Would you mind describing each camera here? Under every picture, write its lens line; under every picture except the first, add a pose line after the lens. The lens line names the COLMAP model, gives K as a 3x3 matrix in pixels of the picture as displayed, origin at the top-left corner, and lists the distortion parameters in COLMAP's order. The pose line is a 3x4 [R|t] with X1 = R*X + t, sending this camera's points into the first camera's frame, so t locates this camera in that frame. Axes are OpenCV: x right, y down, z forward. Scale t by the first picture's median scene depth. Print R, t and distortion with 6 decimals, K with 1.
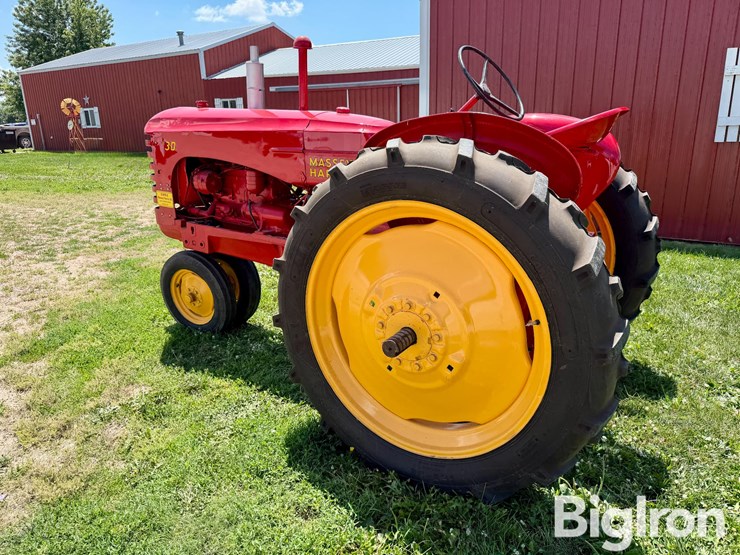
lens RADIAL K [[519.4, 0, 360.3], [0, 519.4, 270.9], [0, 0, 1]] dist [0.081141, -0.125643]
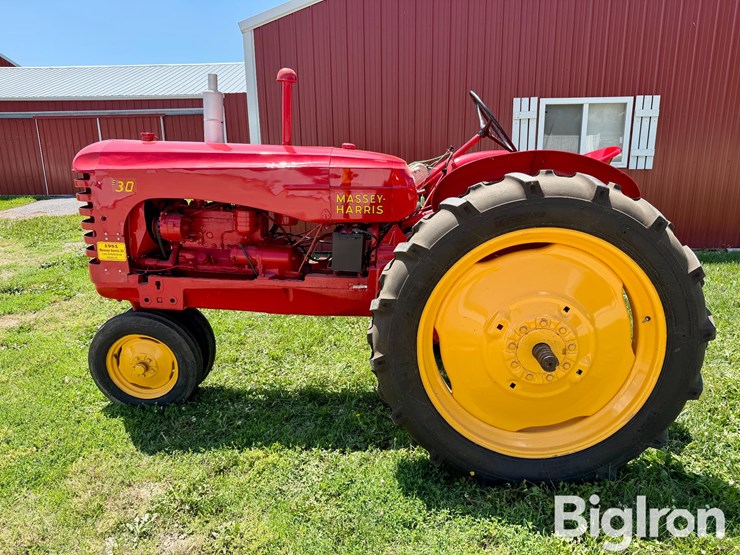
lens RADIAL K [[516.2, 0, 371.4], [0, 516.2, 276.7], [0, 0, 1]] dist [0.134218, -0.252324]
pose [[0.878603, -0.108840, 0.464985, -0.486050], [0.130345, 0.991366, -0.014239, -0.041295], [-0.459421, 0.073119, 0.885204, 0.119436]]
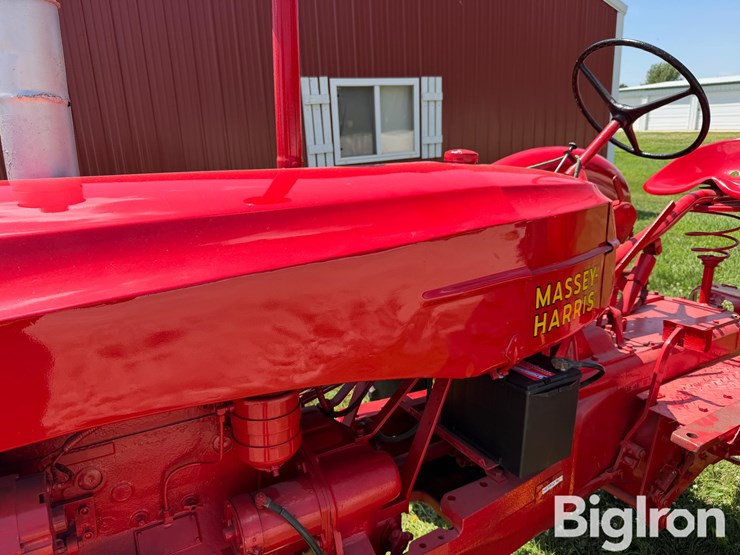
lens RADIAL K [[526.1, 0, 370.0], [0, 526.1, 277.5], [0, 0, 1]] dist [0.060599, -0.097430]
pose [[0.449704, -0.251854, 0.856934, -0.442263], [0.286463, 0.949408, 0.128702, -0.295983], [-0.845994, 0.187602, 0.499100, 0.885329]]
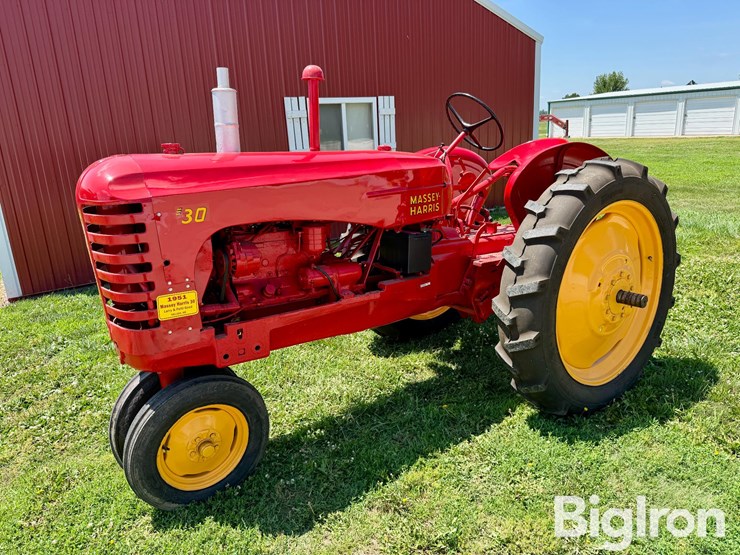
lens RADIAL K [[516.2, 0, 371.4], [0, 516.2, 276.7], [0, 0, 1]] dist [0.134218, -0.252324]
pose [[0.388225, -0.249601, 0.887119, -0.982033], [0.299407, 0.944564, 0.134736, -0.220764], [-0.871571, 0.213302, 0.441436, 0.648991]]
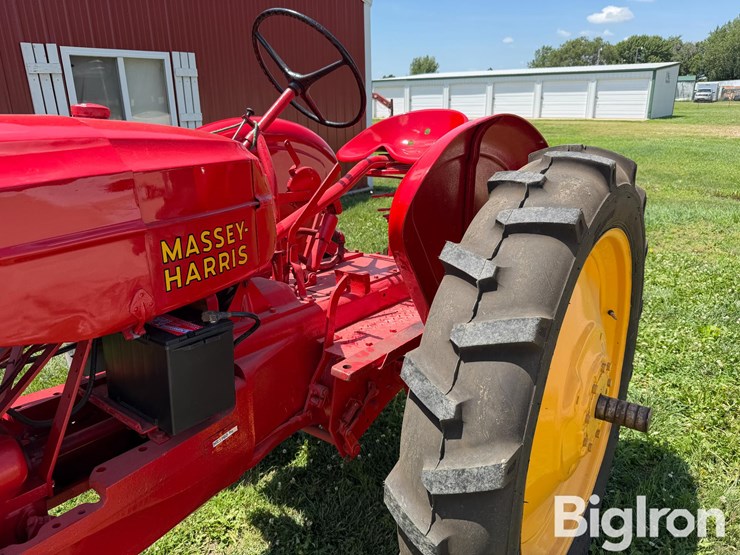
lens RADIAL K [[521.9, 0, 370.1], [0, 521.9, 269.1], [0, 0, 1]] dist [0.038280, -0.058048]
pose [[0.081103, -0.288543, 0.954026, -0.417349], [0.293407, 0.921677, 0.253817, -0.242475], [-0.952541, 0.259333, 0.159412, 0.784790]]
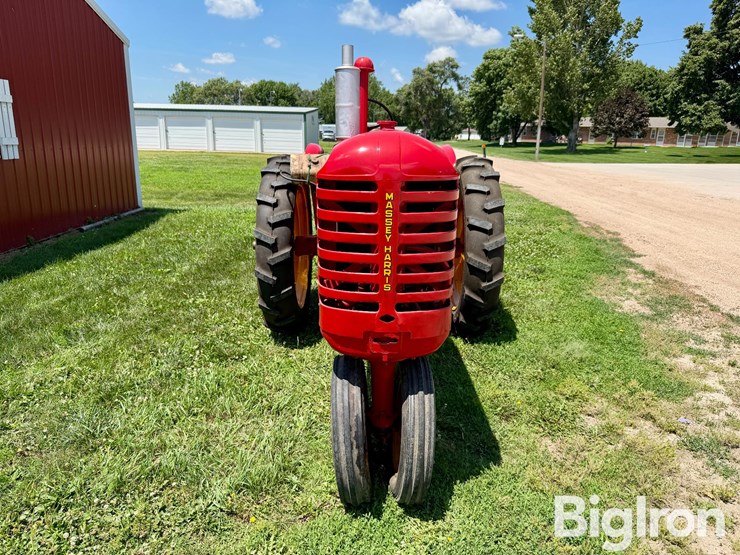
lens RADIAL K [[519.4, 0, 360.3], [0, 519.4, 270.9], [0, 0, 1]] dist [0.081141, -0.125643]
pose [[-0.508090, -0.208670, 0.835644, -1.008583], [0.229291, 0.902428, 0.364760, -0.478718], [-0.830223, 0.376936, -0.410669, 1.621624]]
